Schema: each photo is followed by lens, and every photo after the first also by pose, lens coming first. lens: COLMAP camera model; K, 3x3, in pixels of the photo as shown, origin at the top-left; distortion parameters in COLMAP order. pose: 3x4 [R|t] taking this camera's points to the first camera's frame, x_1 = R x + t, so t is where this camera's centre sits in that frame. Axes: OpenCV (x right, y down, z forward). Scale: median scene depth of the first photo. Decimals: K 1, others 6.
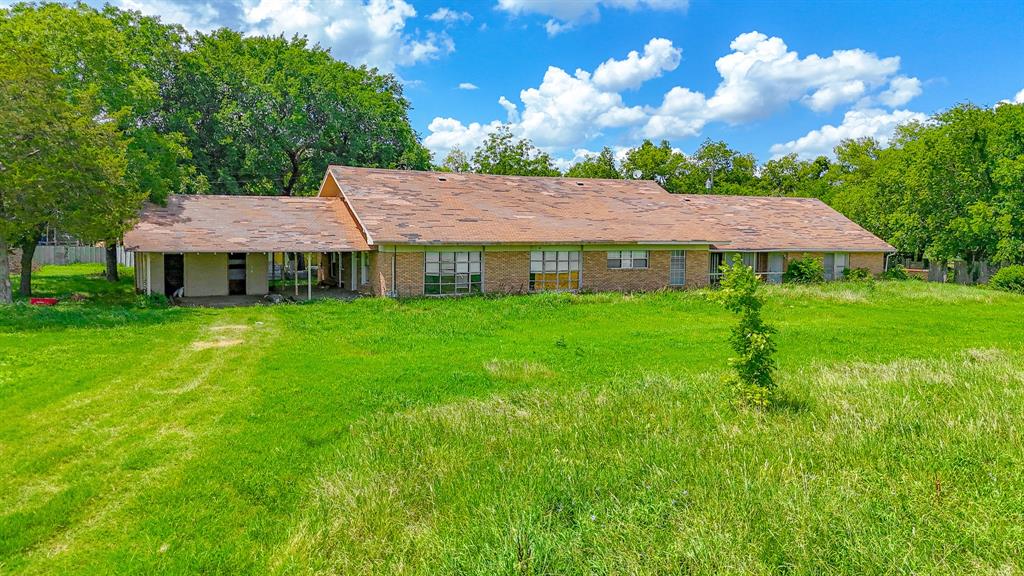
lens RADIAL K [[782.1, 0, 509.3], [0, 782.1, 272.0], [0, 0, 1]] dist [0.064541, -0.057724]
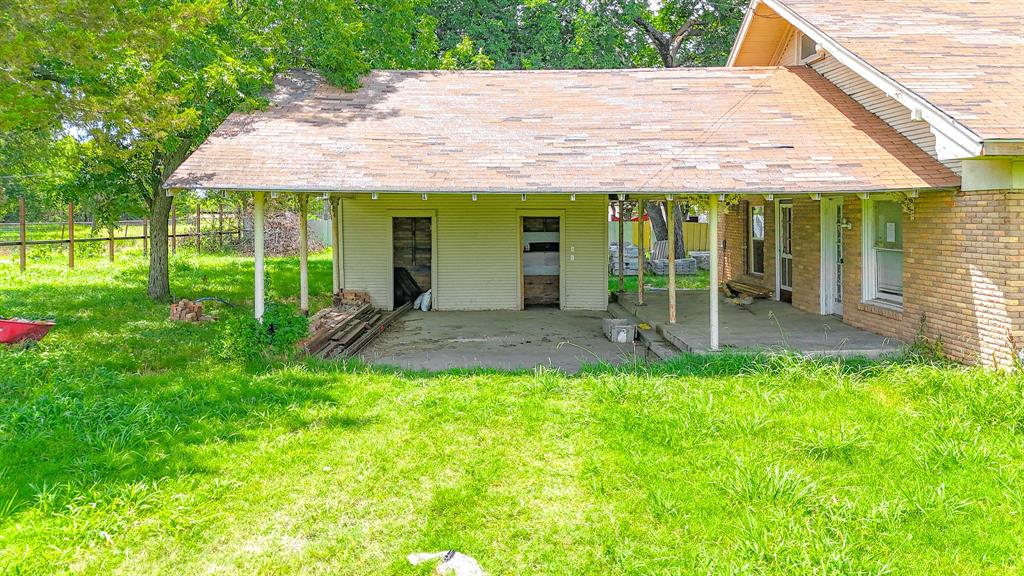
lens RADIAL K [[782.1, 0, 511.9], [0, 782.1, 218.5], [0, 0, 1]] dist [0.064541, -0.057724]
pose [[0.896223, -0.007556, -0.443540, -0.161888], [-0.016850, 0.998554, -0.051059, 0.000462], [0.443284, 0.053233, 0.894799, 0.589332]]
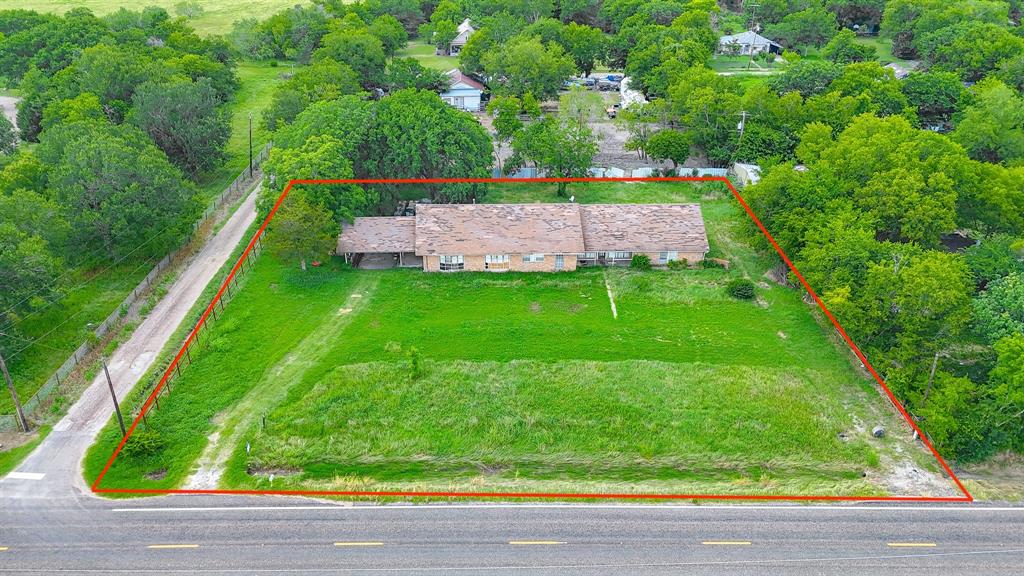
lens RADIAL K [[782.1, 0, 506.0], [0, 782.1, 290.6], [0, 0, 1]] dist [0.064541, -0.057724]
pose [[0.903669, 0.184199, -0.386593, 0.979303], [-0.011174, 0.912598, 0.408706, -0.860246], [0.428087, -0.365015, 0.826744, -0.956023]]
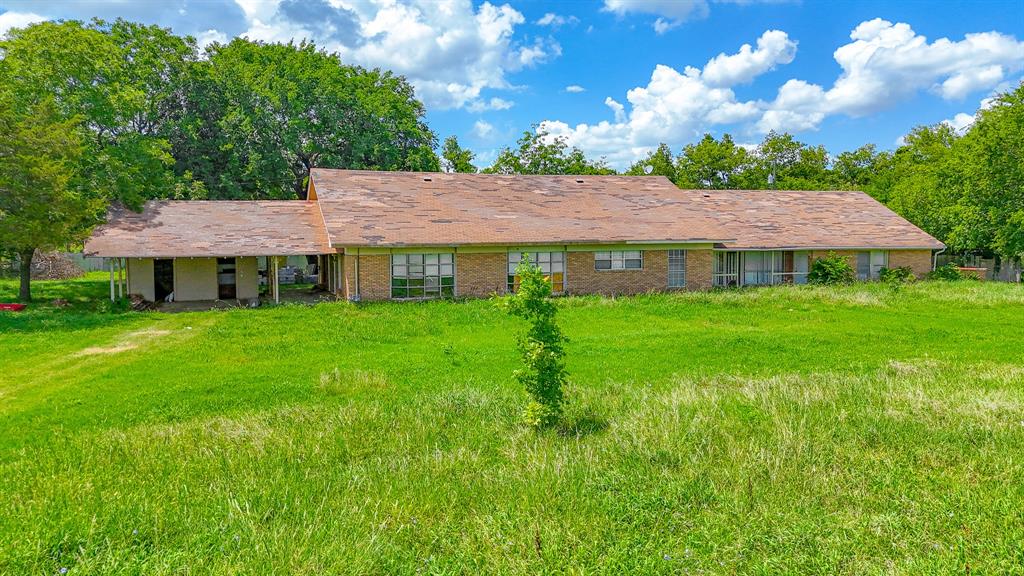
lens RADIAL K [[782.1, 0, 511.9], [0, 782.1, 262.6], [0, 0, 1]] dist [0.064541, -0.057724]
pose [[0.990690, -0.009513, -0.135805, 0.151699], [0.007512, 0.999856, -0.015240, 0.000530], [0.135930, 0.014078, 0.990618, 0.049622]]
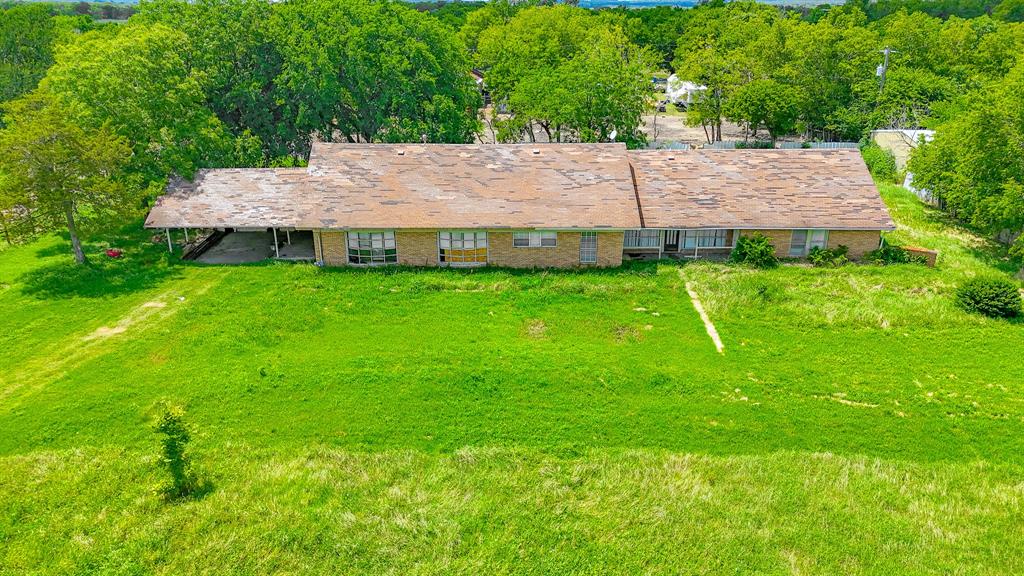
lens RADIAL K [[782.1, 0, 508.9], [0, 782.1, 285.5], [0, 0, 1]] dist [0.064541, -0.057724]
pose [[0.890354, 0.143660, -0.432008, 0.615816], [-0.010473, 0.955121, 0.296030, -0.286358], [0.455148, -0.259047, 0.851901, -0.000237]]
